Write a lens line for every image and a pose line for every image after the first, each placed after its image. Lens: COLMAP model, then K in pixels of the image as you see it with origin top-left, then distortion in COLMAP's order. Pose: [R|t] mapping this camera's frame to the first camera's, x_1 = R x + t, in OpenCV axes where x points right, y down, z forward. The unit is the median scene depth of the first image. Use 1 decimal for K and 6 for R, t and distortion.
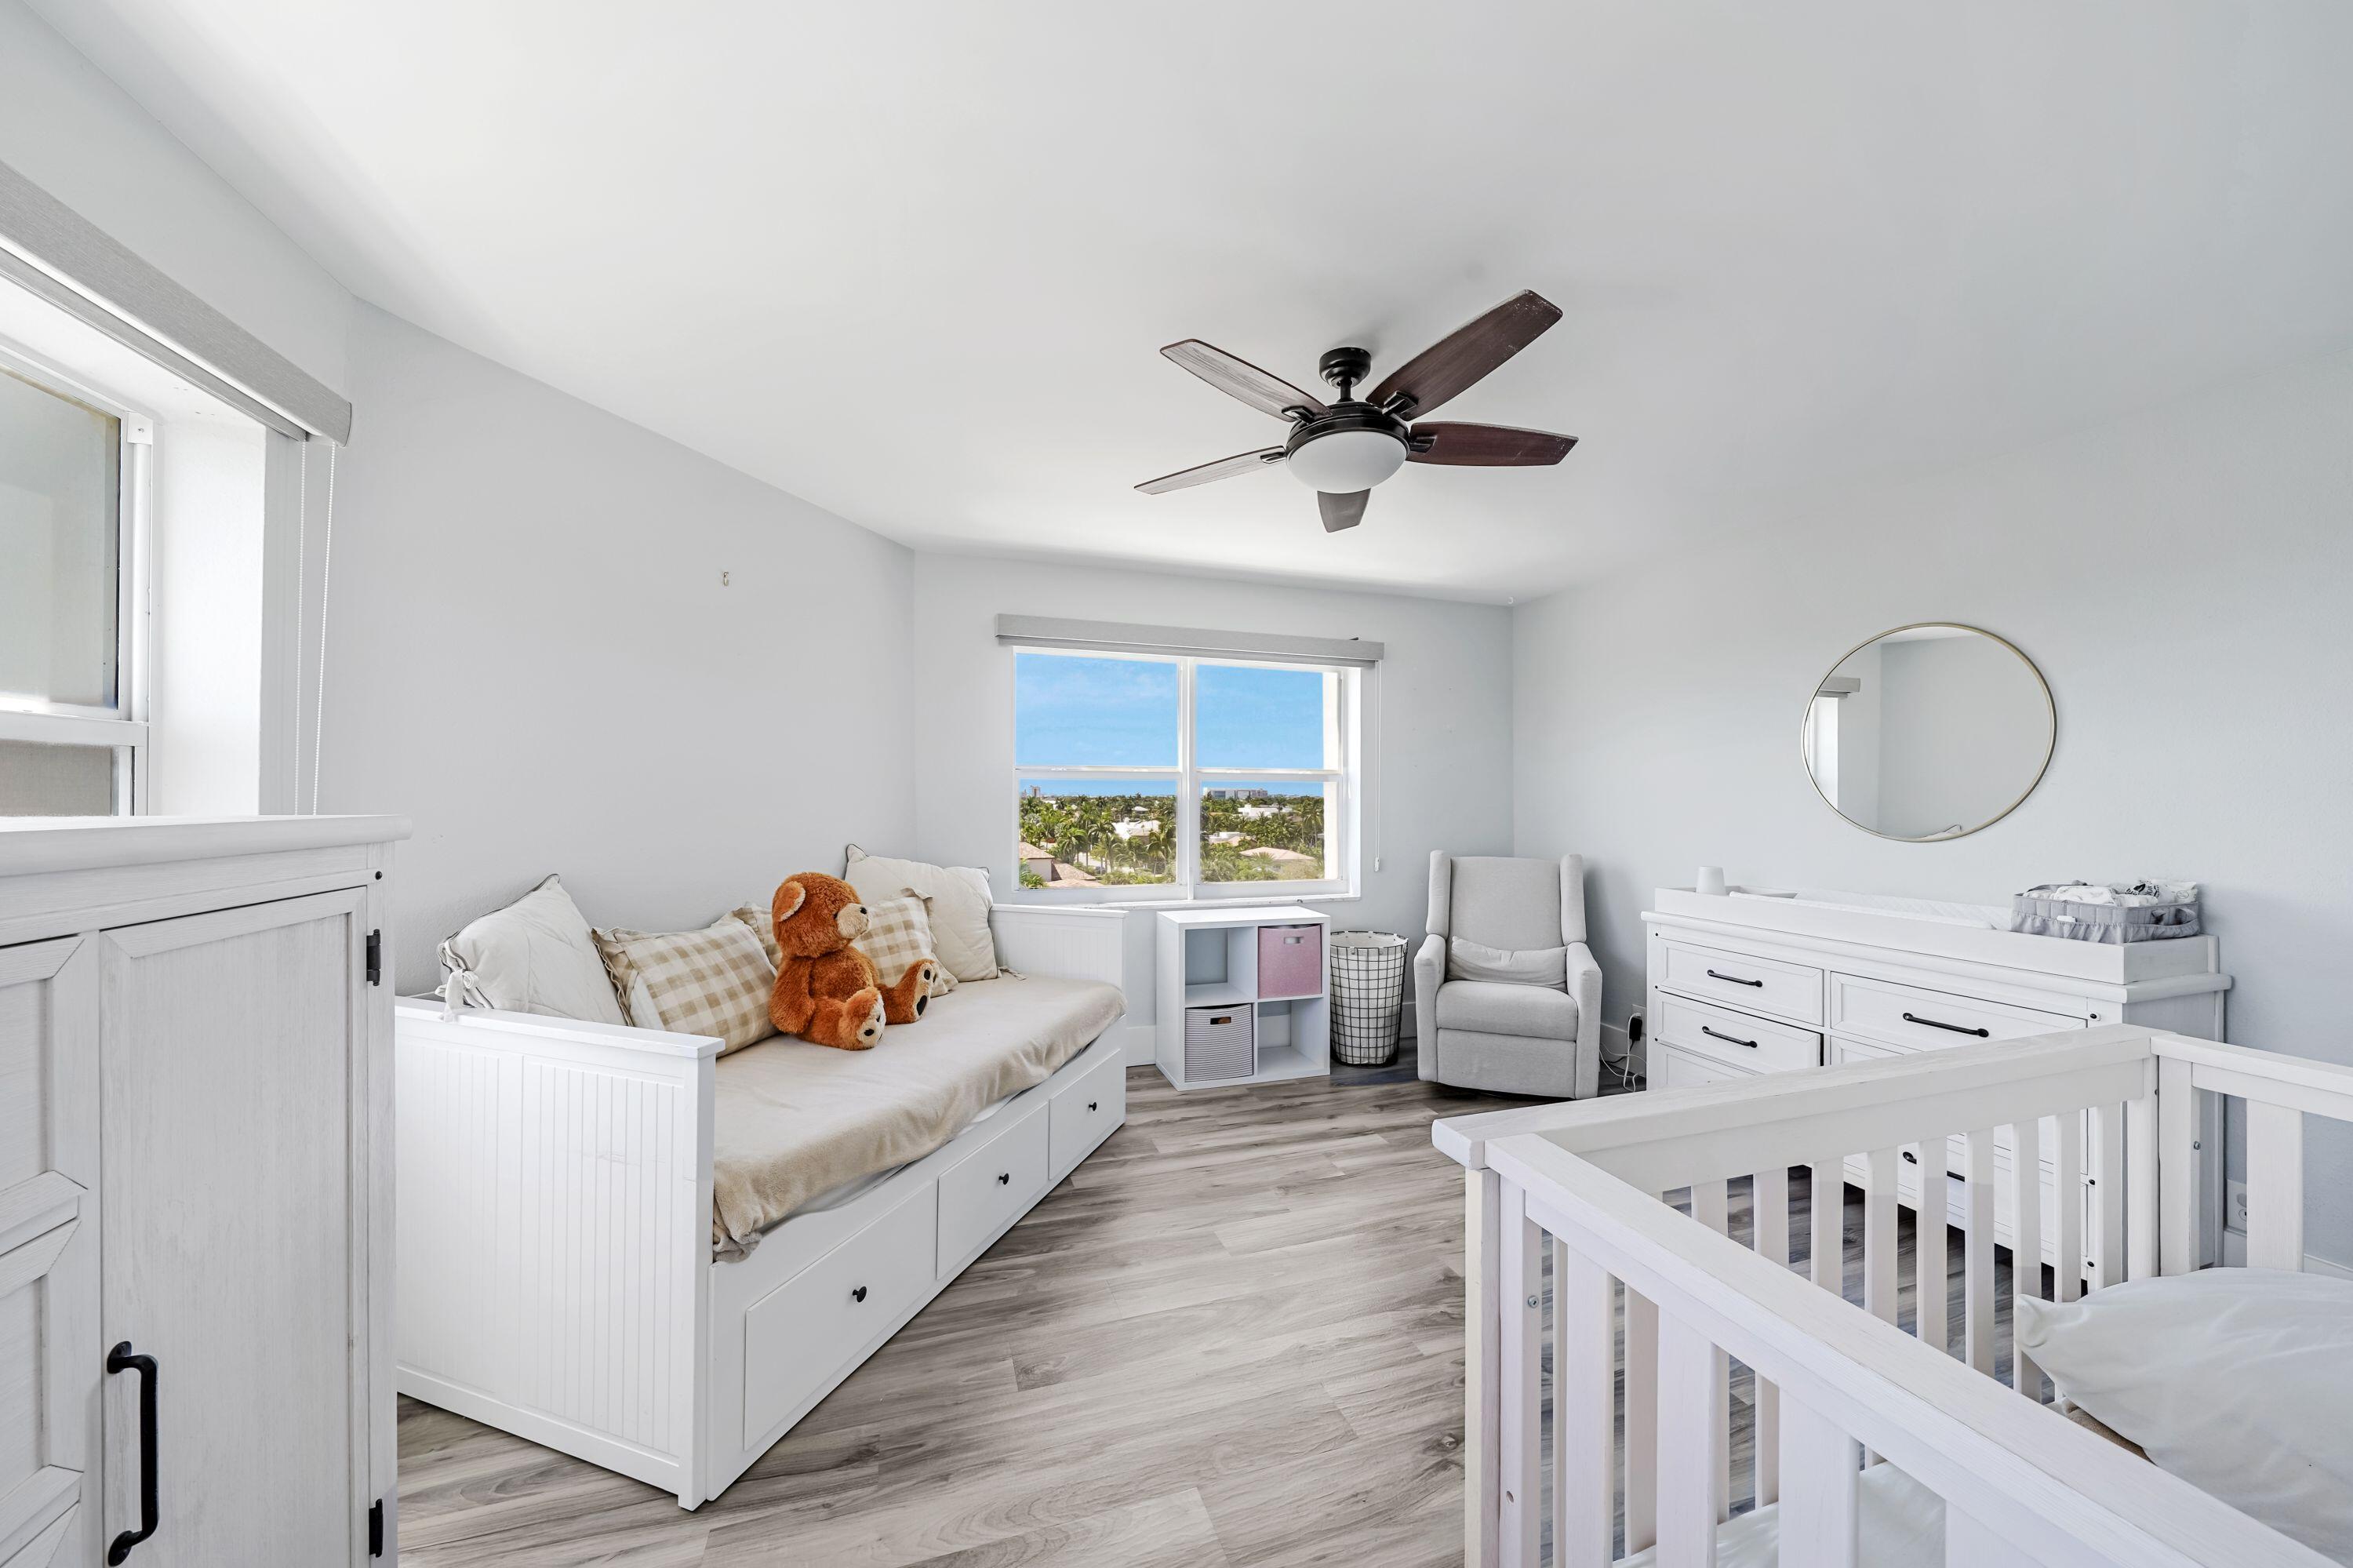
lens RADIAL K [[814.5, 0, 1198.5], [0, 814.5, 776.2], [0, 0, 1]] dist [-0.011312, 0.002667]
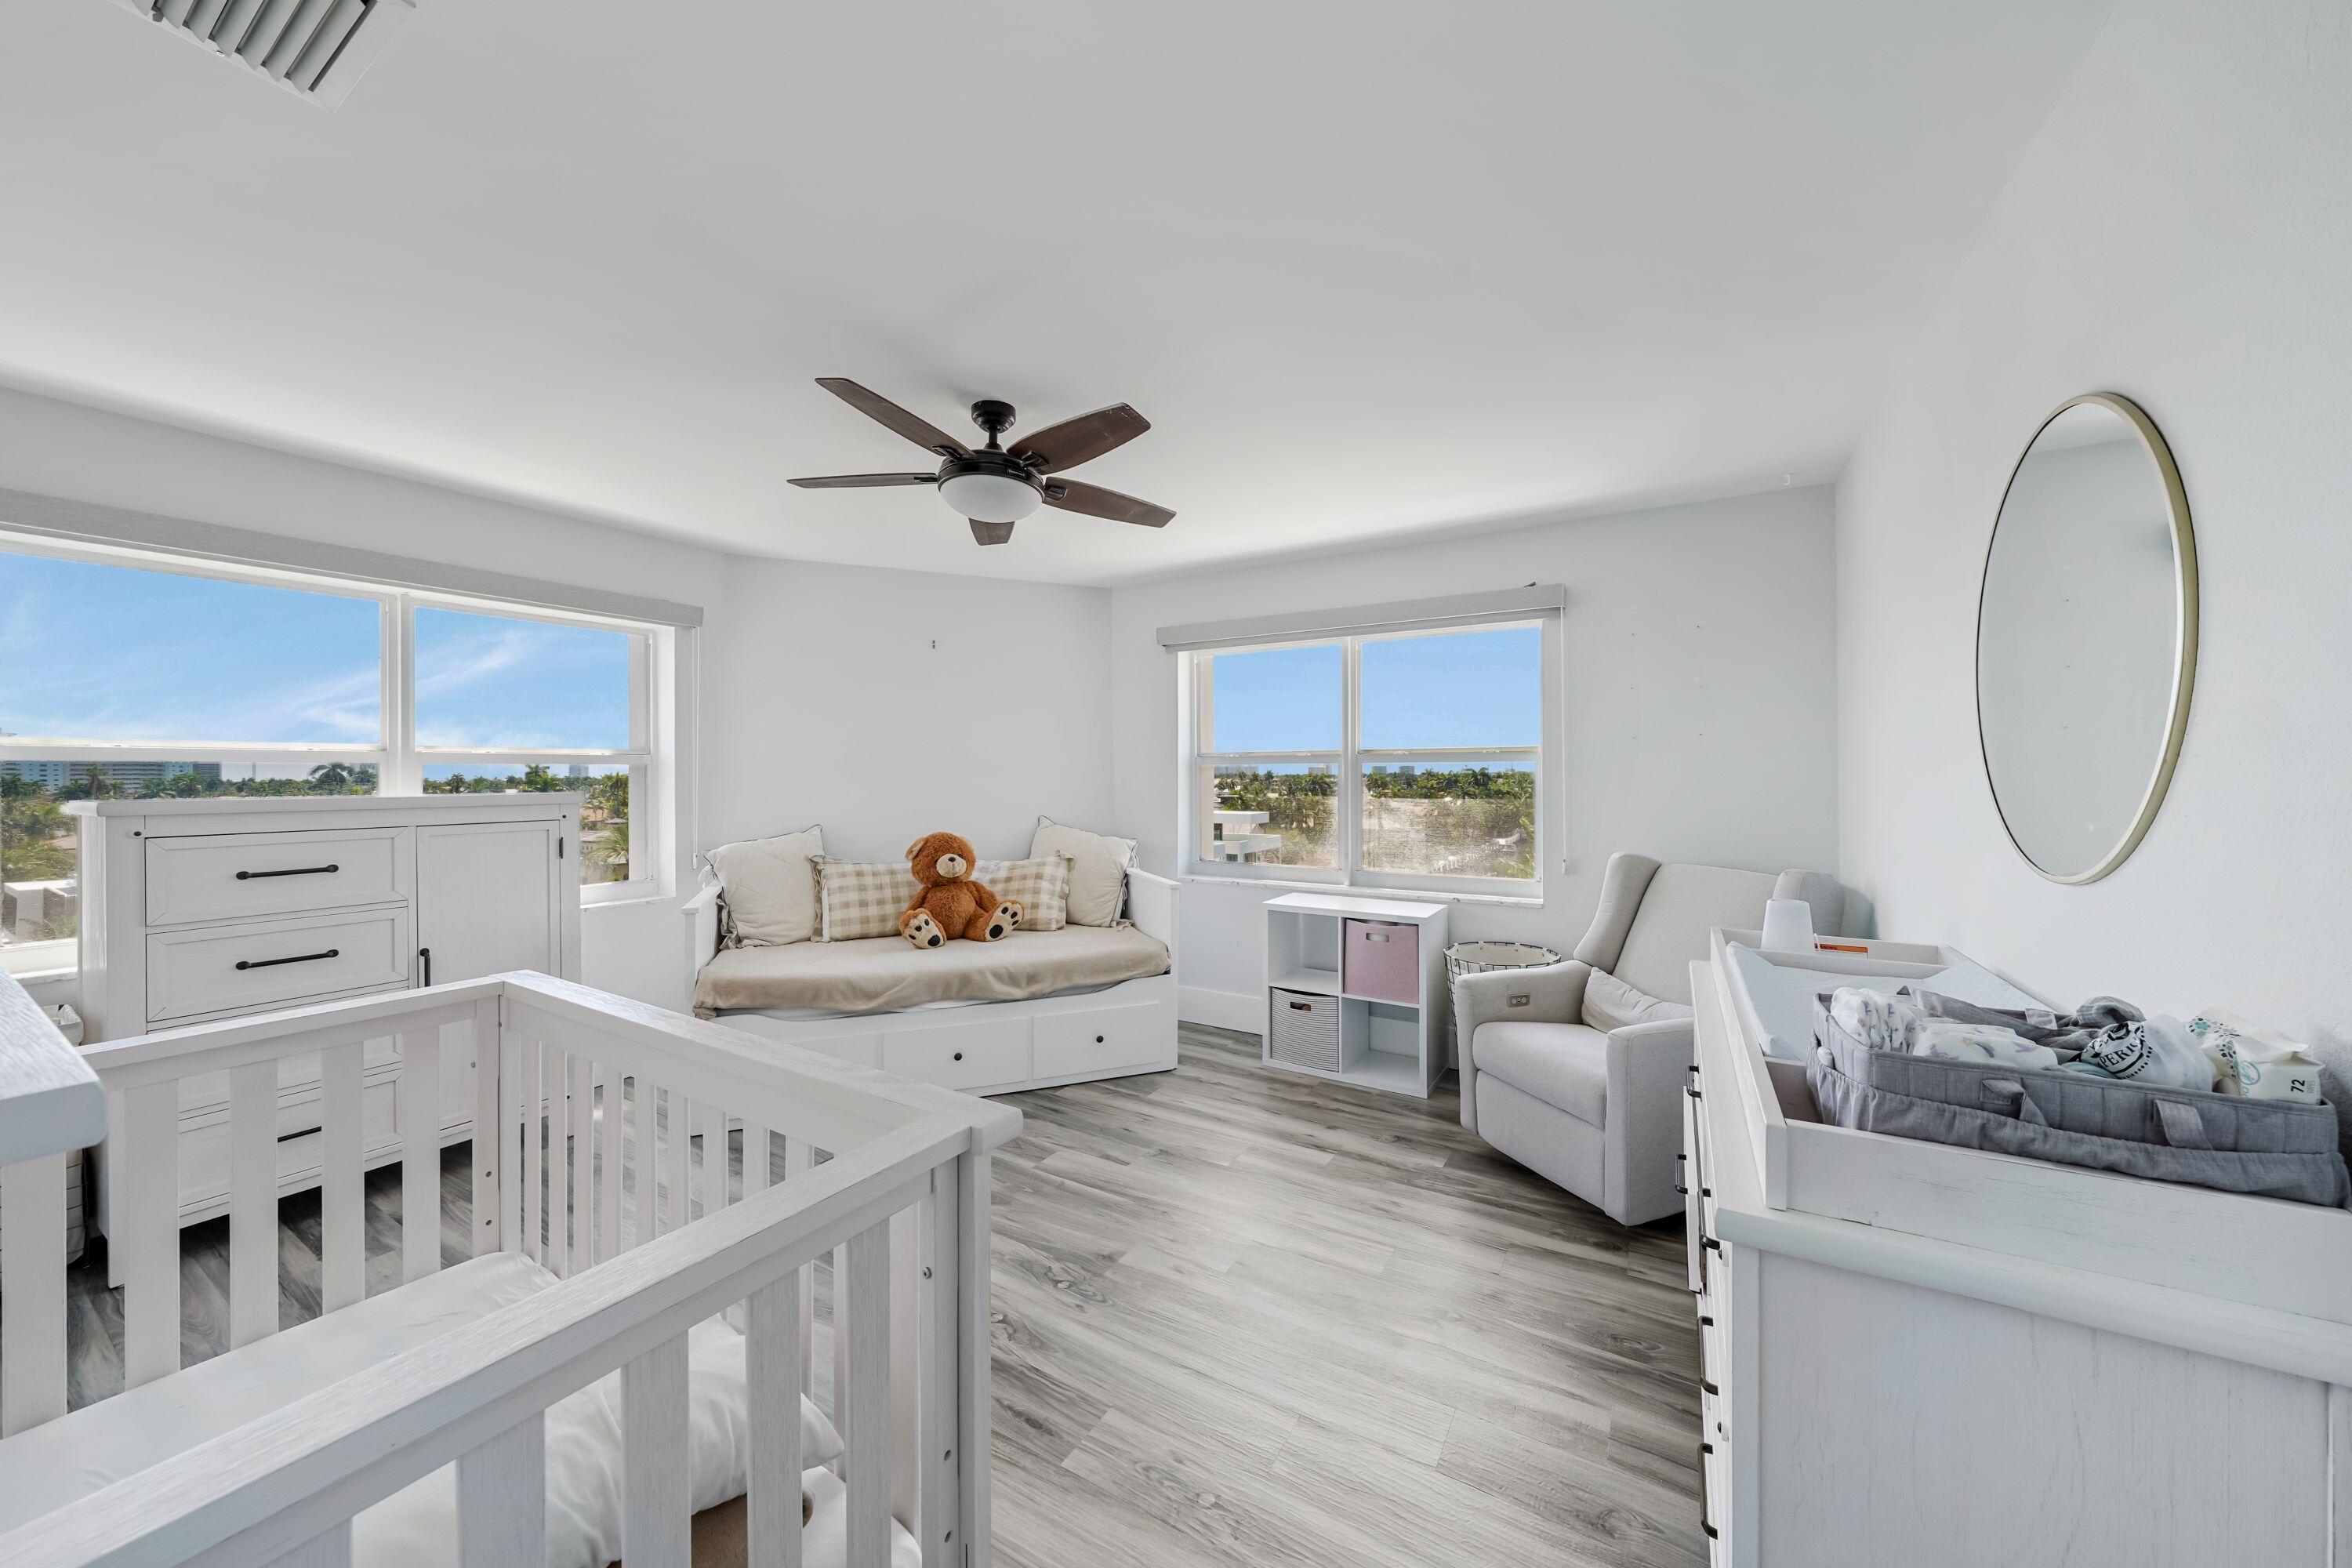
lens RADIAL K [[814.1, 0, 1182.4], [0, 814.1, 764.3], [0, 0, 1]] dist [-0.011312, 0.002667]
pose [[0.652208, -0.015686, -0.757878, 0.783817], [0.023167, 0.999731, -0.000754, 0.002468], [0.757686, -0.017066, 0.652396, 0.282692]]
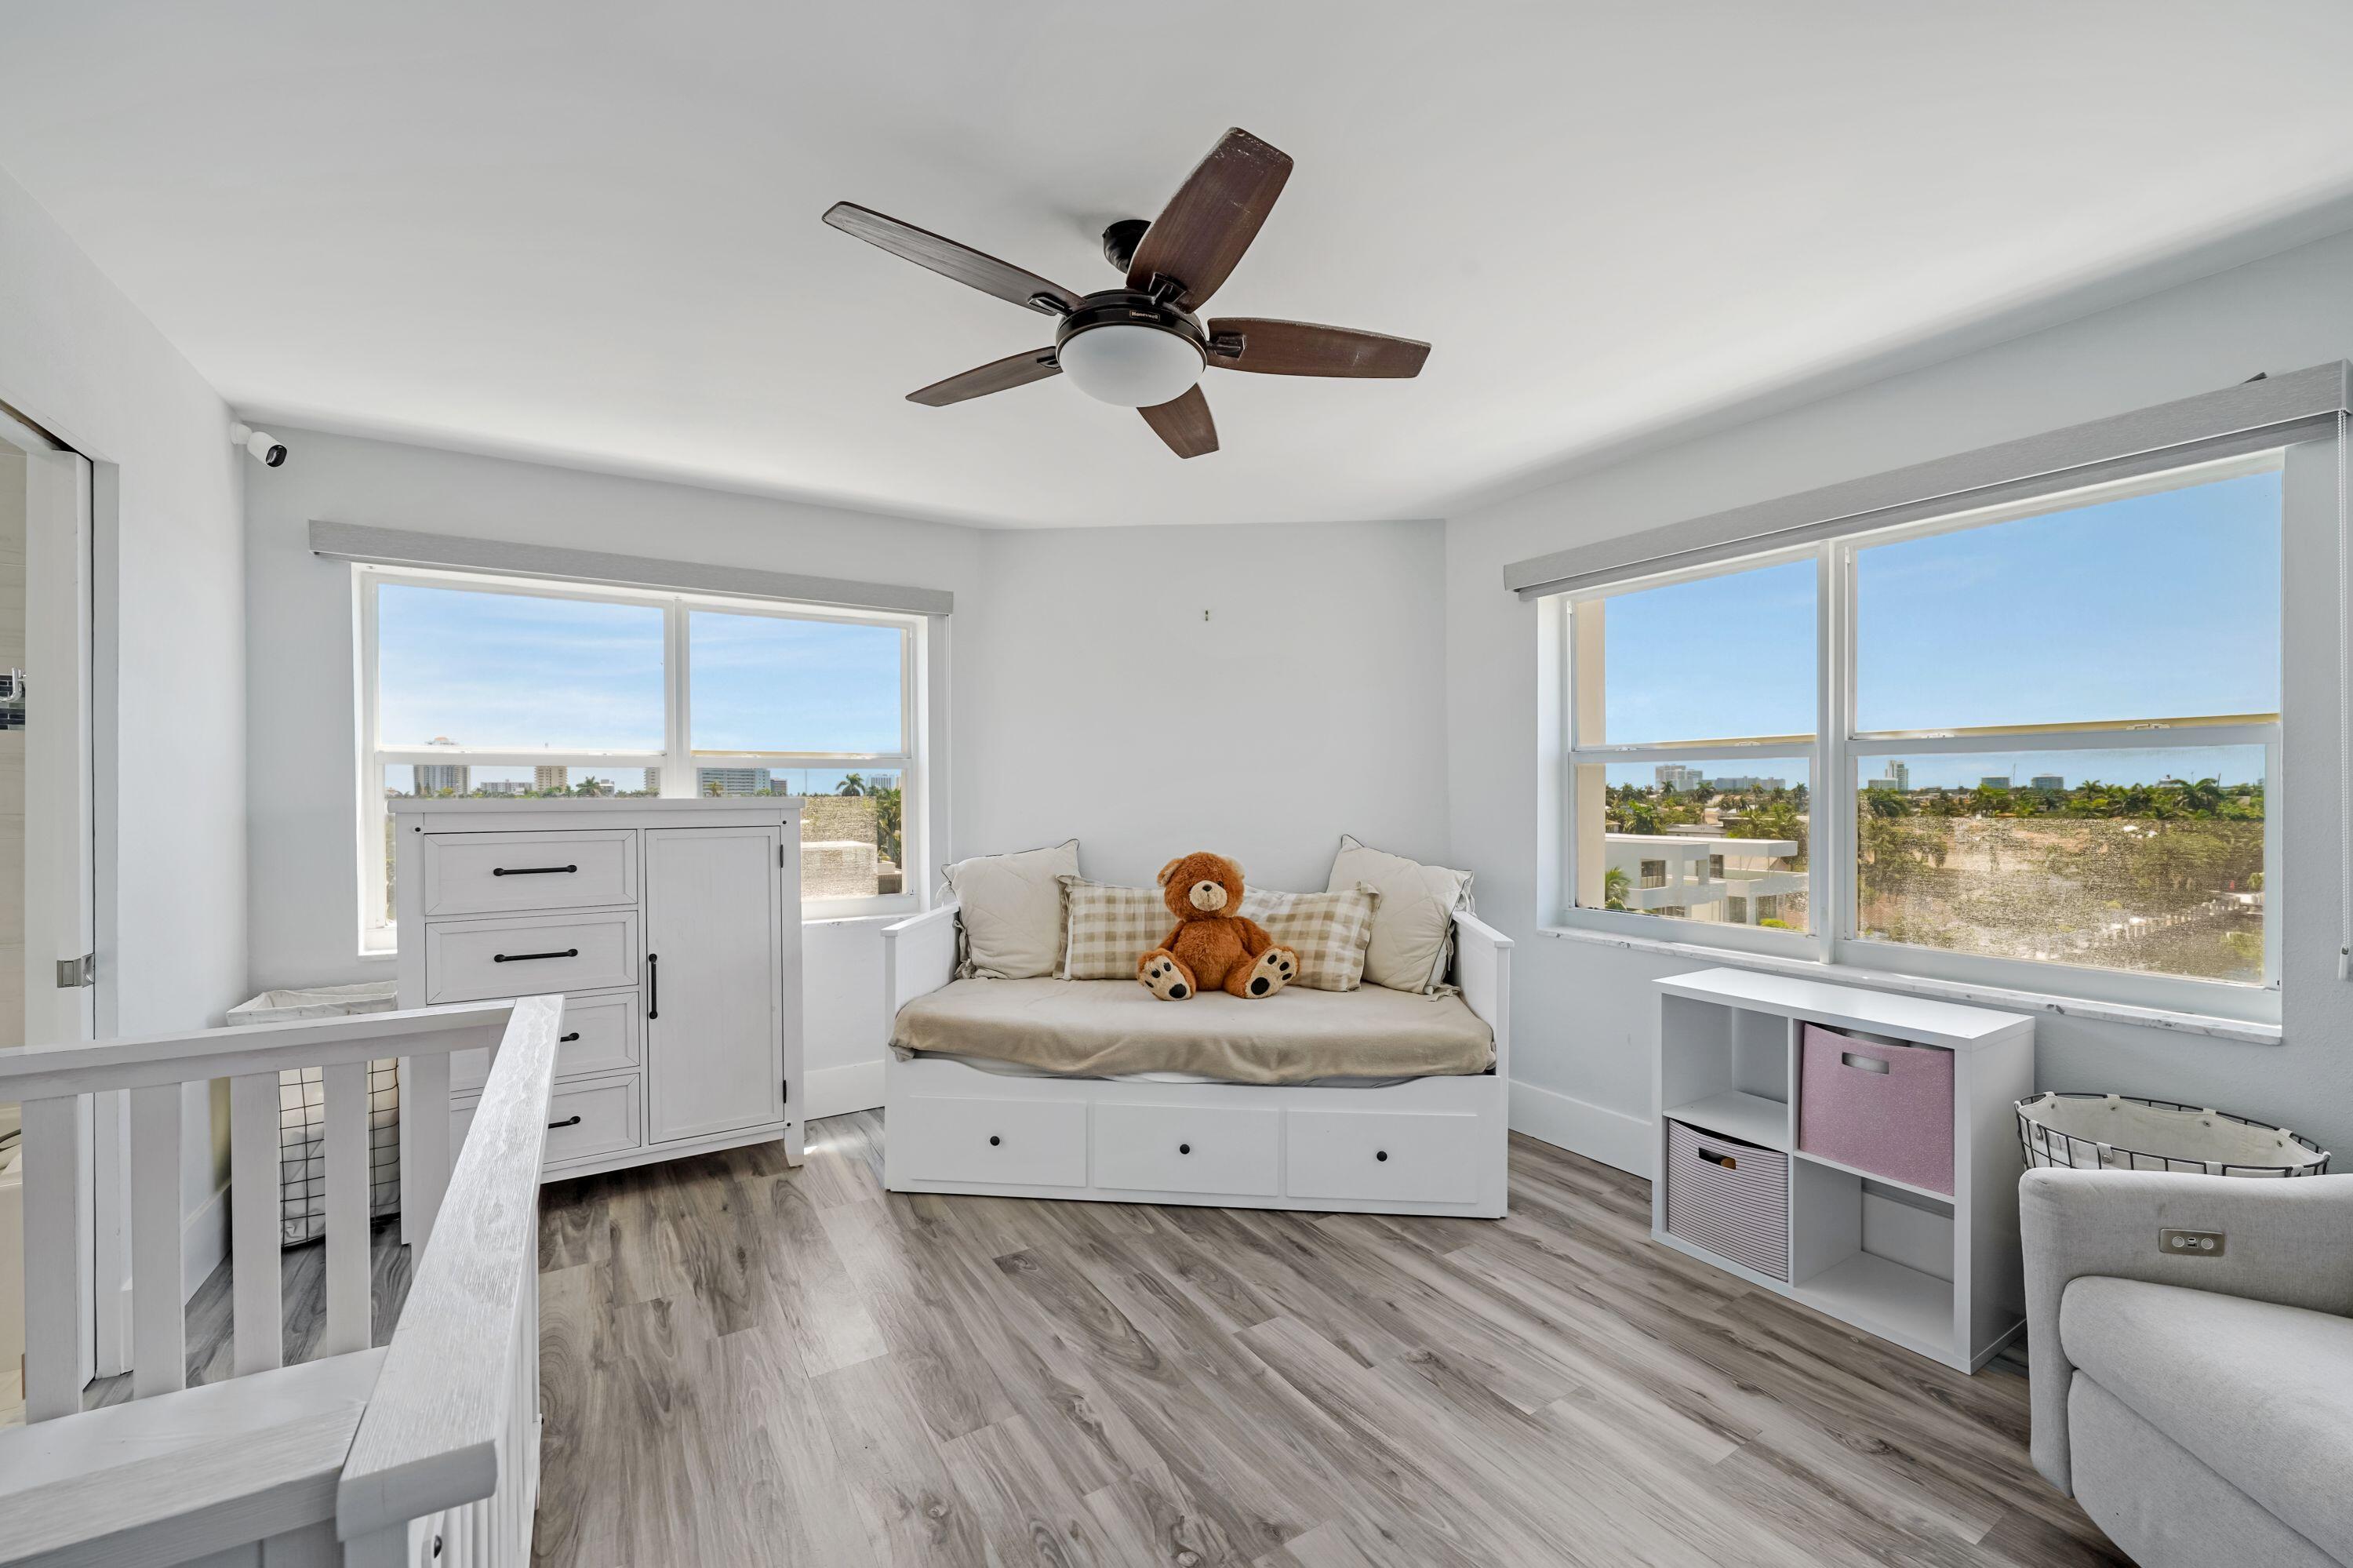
lens RADIAL K [[947.0, 0, 1186.2], [0, 947.0, 790.9], [0, 0, 1]] dist [-0.005557, 0.000701]
pose [[0.236139, -0.003752, -0.971712, 0.696437], [0.025221, 0.999679, 0.002269, 0.020178], [0.971392, -0.025044, 0.236158, 0.524847]]
